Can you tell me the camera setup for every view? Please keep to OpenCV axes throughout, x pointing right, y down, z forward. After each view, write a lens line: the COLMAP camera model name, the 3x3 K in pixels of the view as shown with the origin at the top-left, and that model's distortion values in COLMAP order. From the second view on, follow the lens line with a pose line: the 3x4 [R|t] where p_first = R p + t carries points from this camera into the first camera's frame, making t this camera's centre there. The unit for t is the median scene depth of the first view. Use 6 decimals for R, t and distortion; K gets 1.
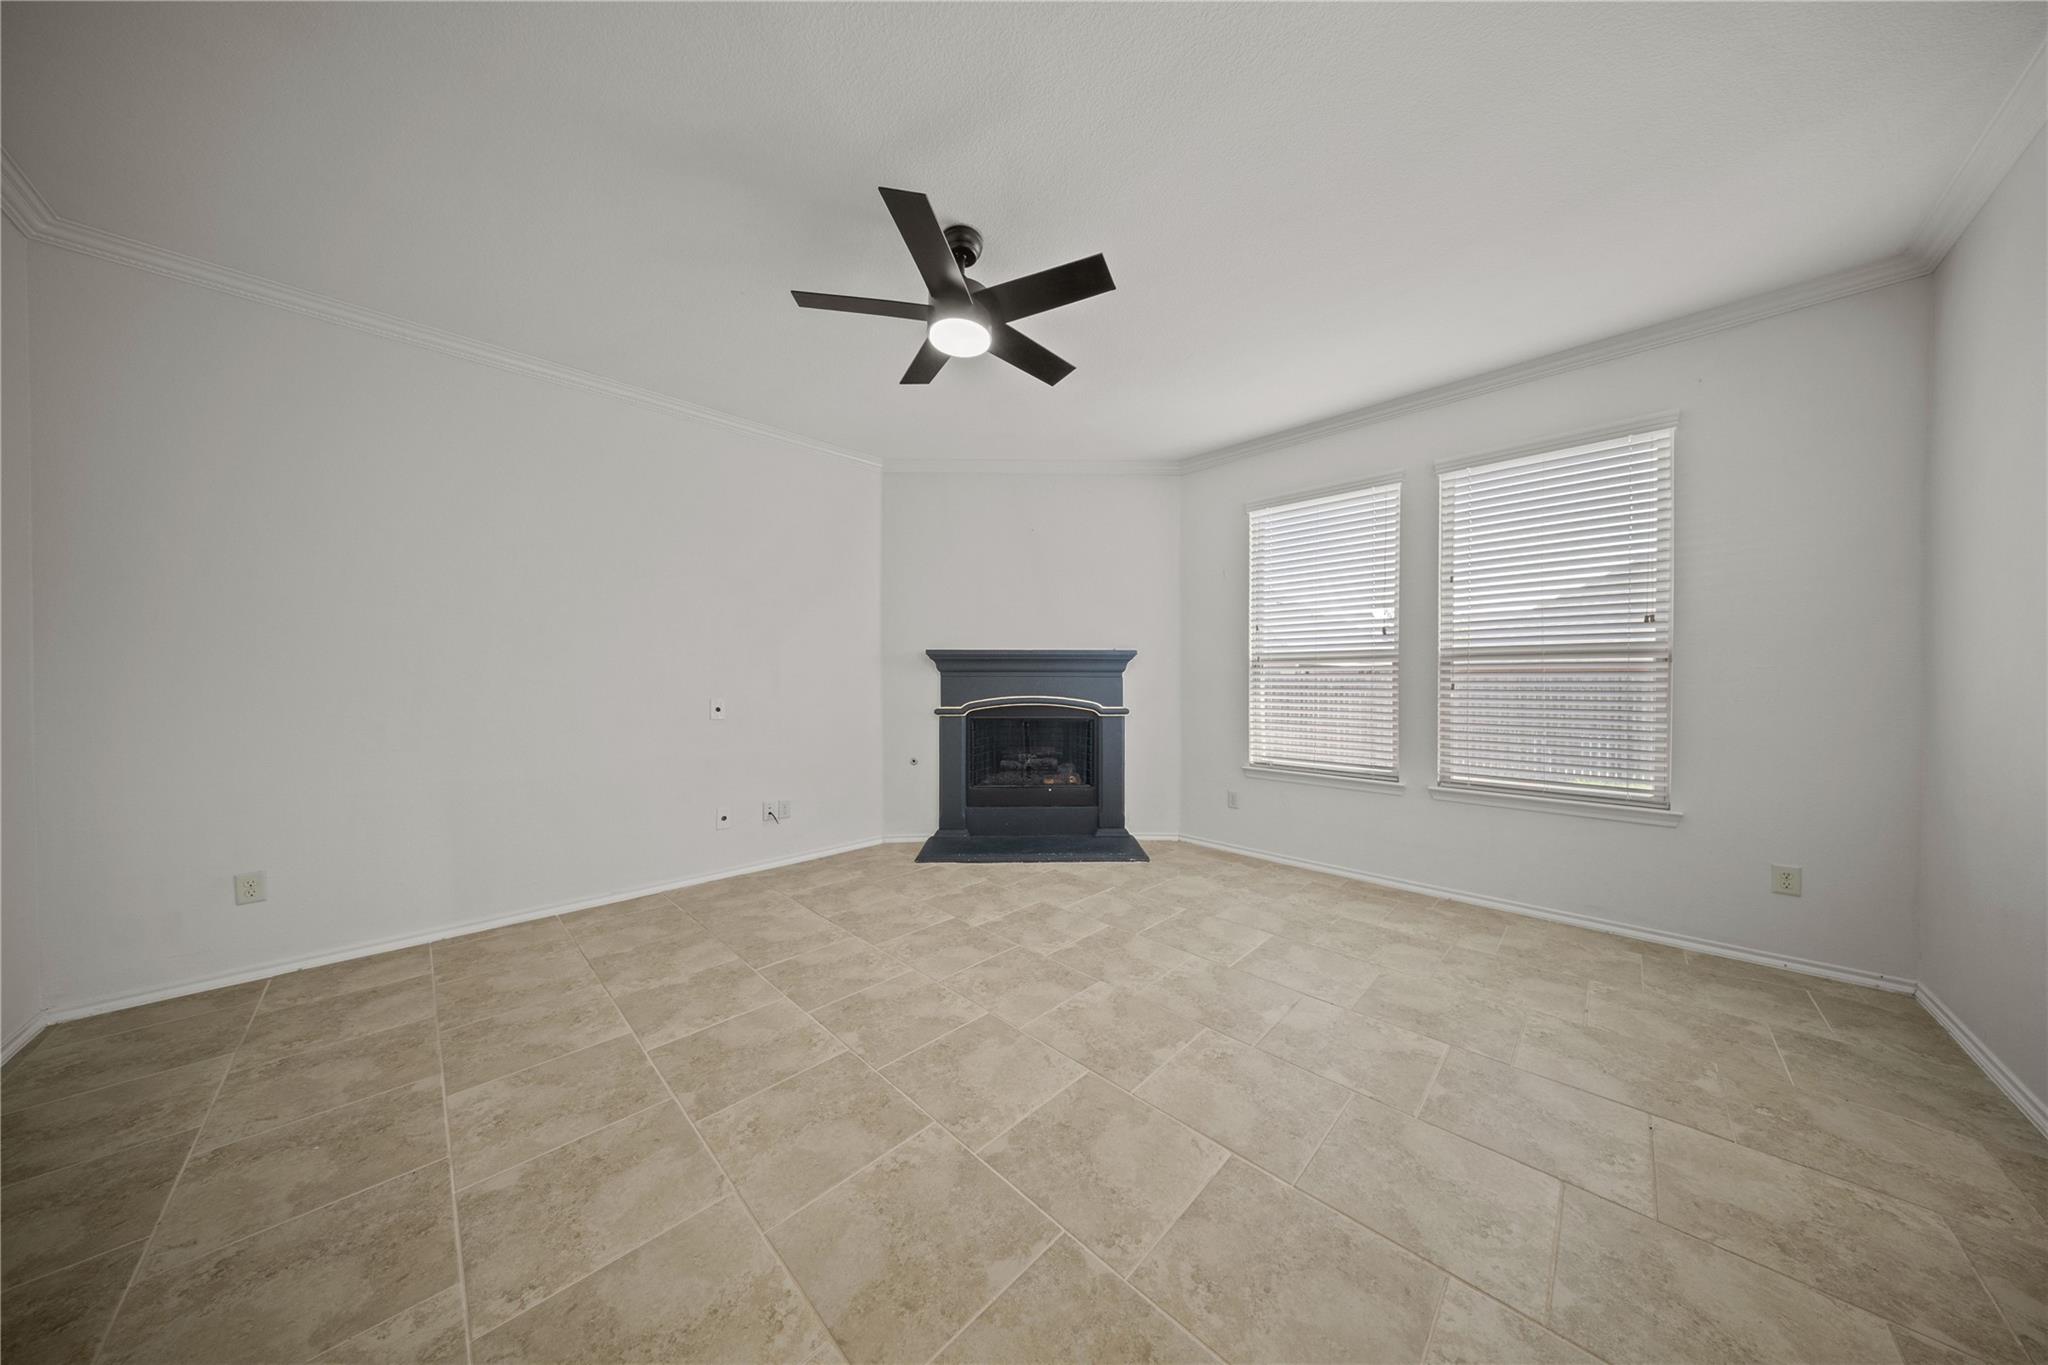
lens RADIAL K [[599.1, 0, 1041.2], [0, 599.1, 675.0], [0, 0, 1]] dist [0.001162, -0.001156]
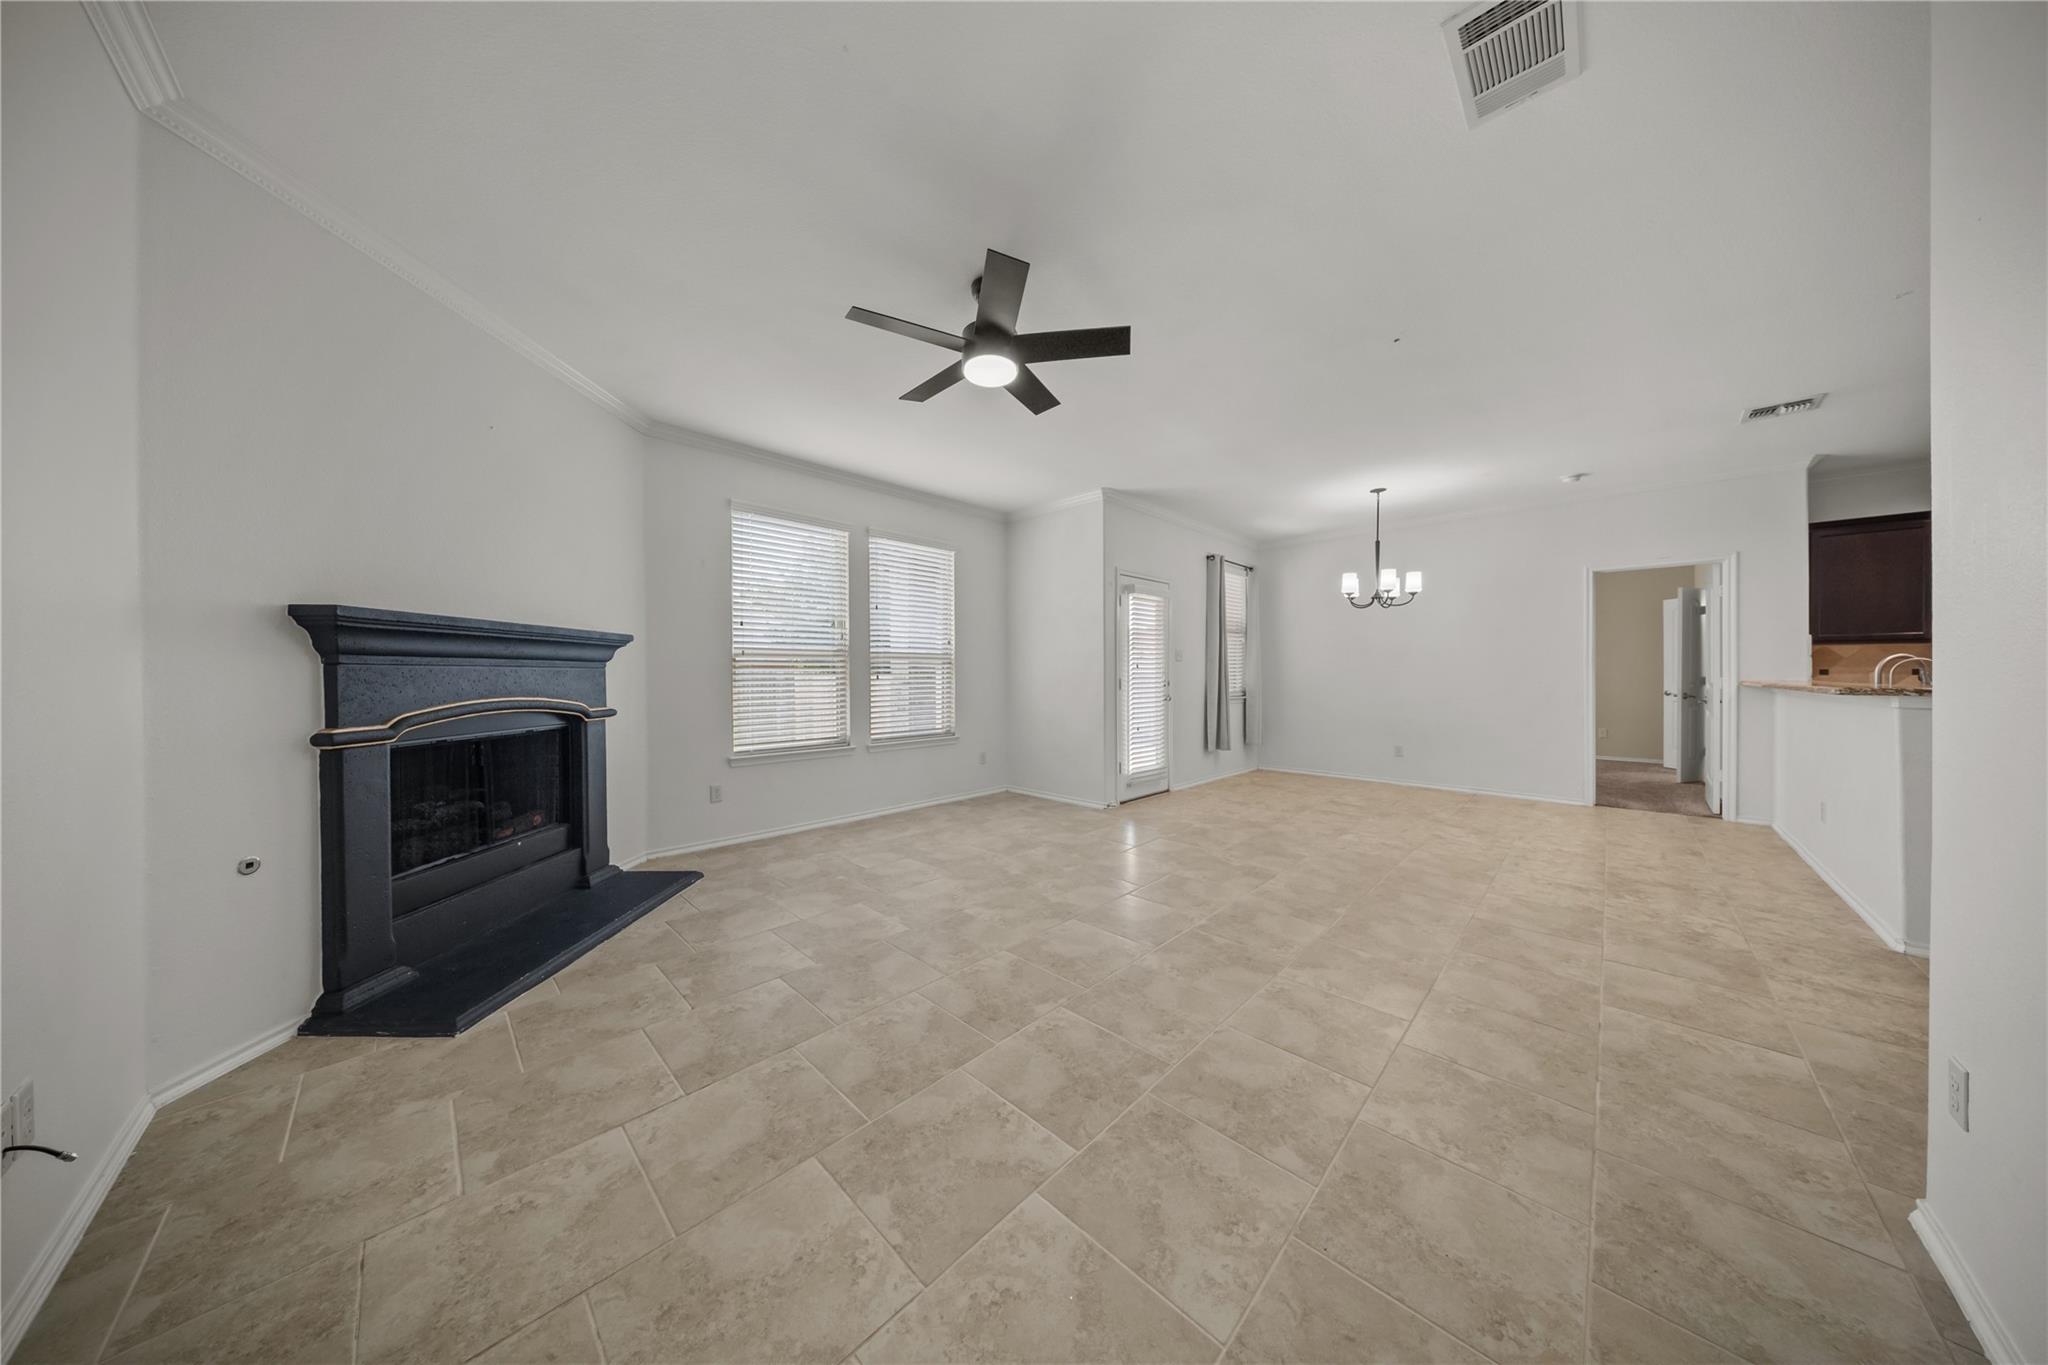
lens RADIAL K [[599.1, 0, 1034.6], [0, 599.1, 680.7], [0, 0, 1]] dist [0.001162, -0.001156]
pose [[0.007904, -0.014481, 0.999864, -0.662566], [-0.003665, 0.999888, 0.014511, 0.007020], [-0.999962, -0.003779, 0.007850, 0.474383]]
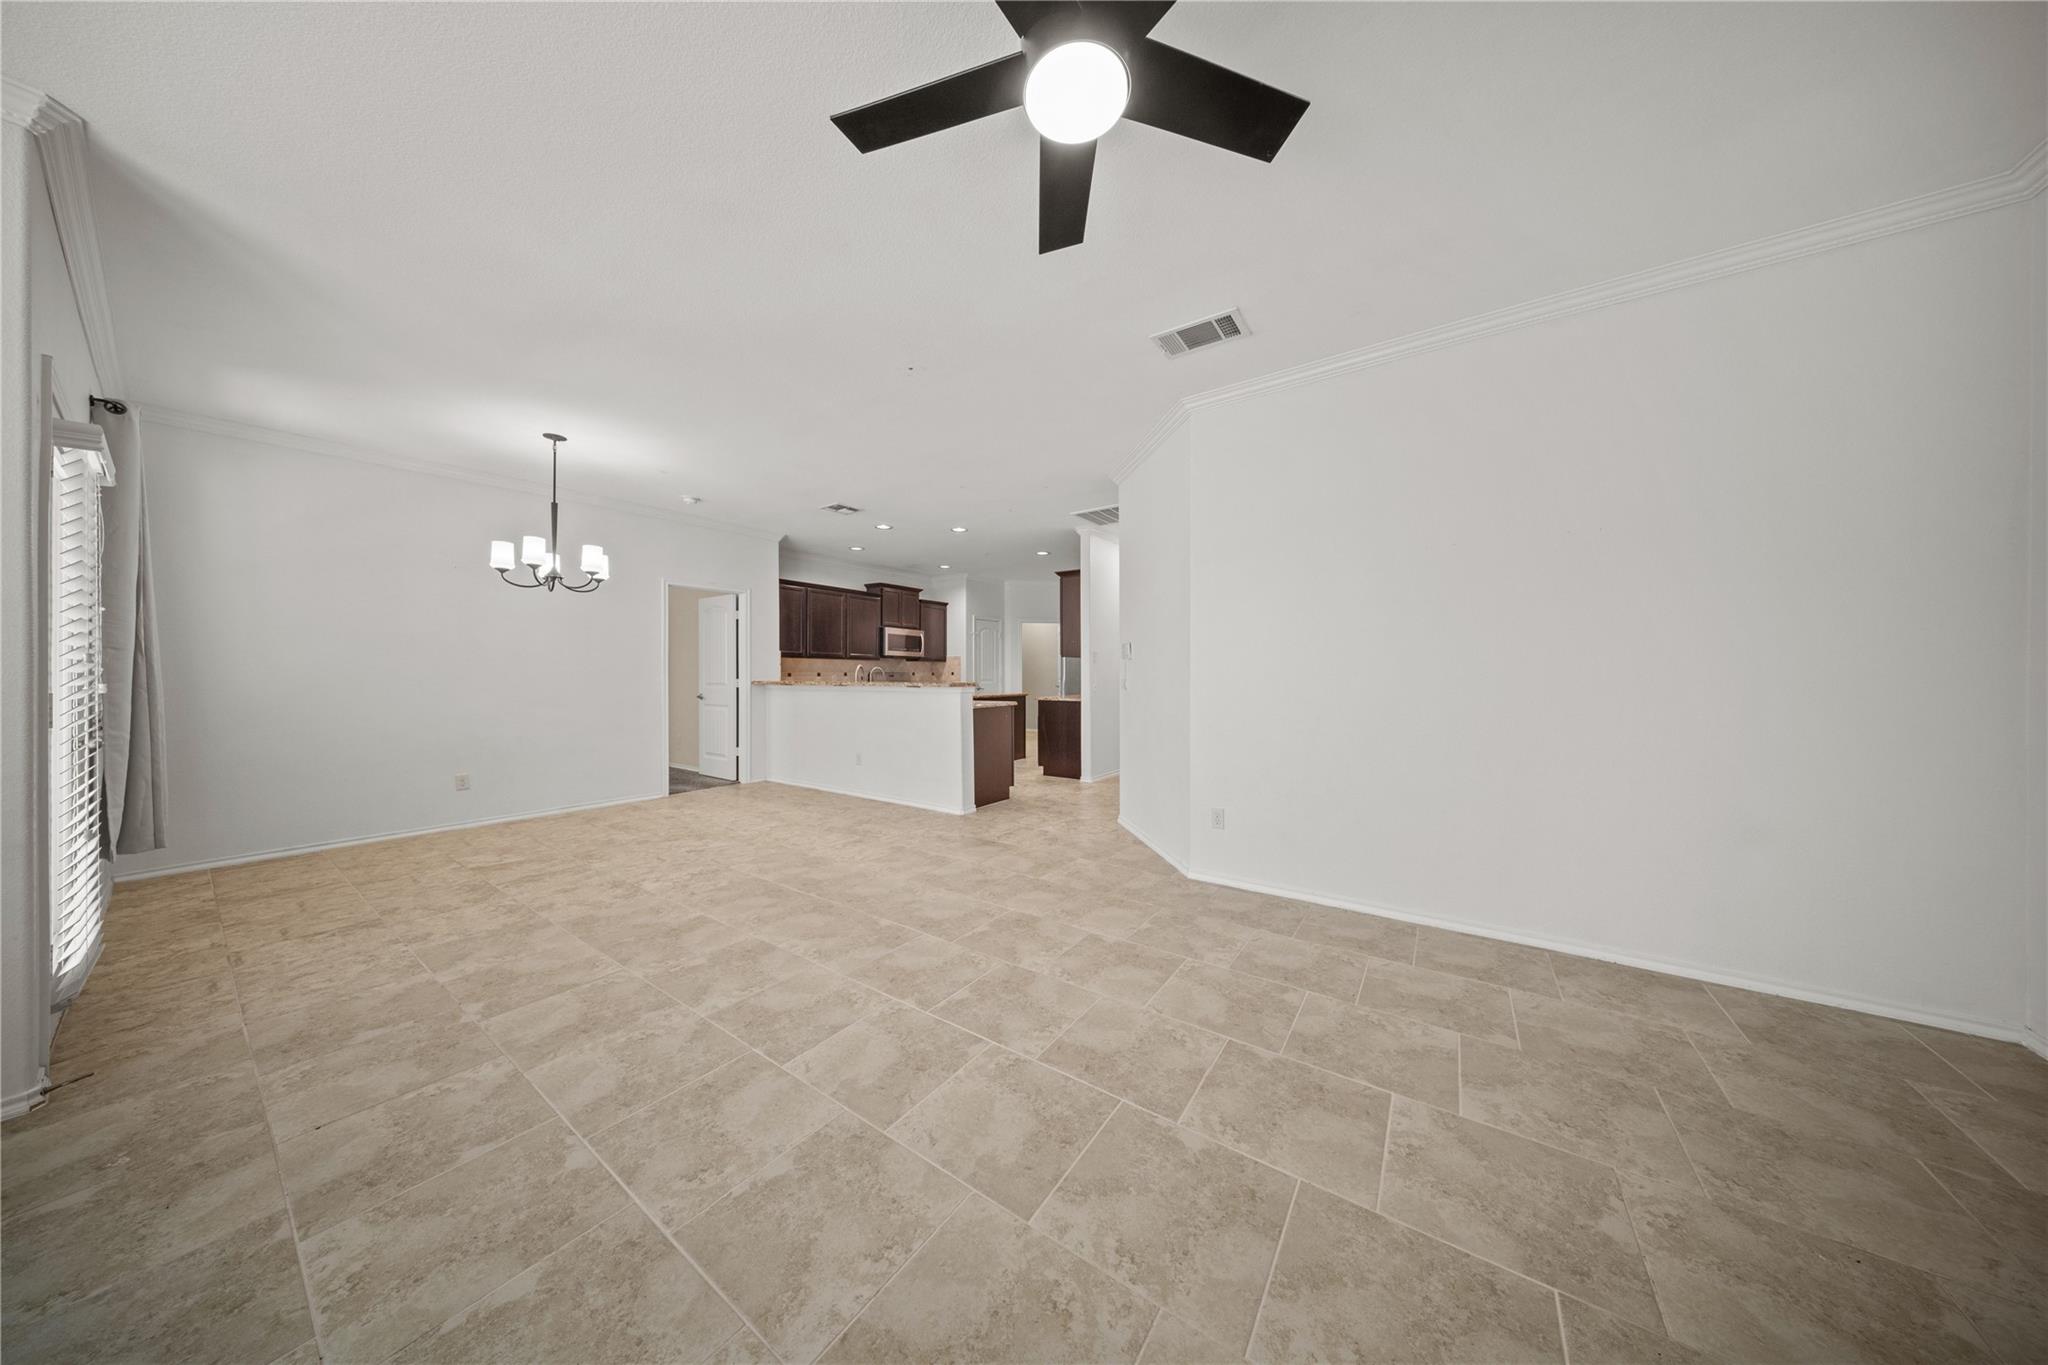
lens RADIAL K [[599.1, 0, 1027.1], [0, 599.1, 669.8], [0, 0, 1]] dist [0.001162, -0.001156]
pose [[-0.989928, -0.000917, -0.141568, -0.008345], [0.000857, 0.999922, -0.012469, 0.009402], [0.141568, -0.012464, -0.989850, 0.821128]]
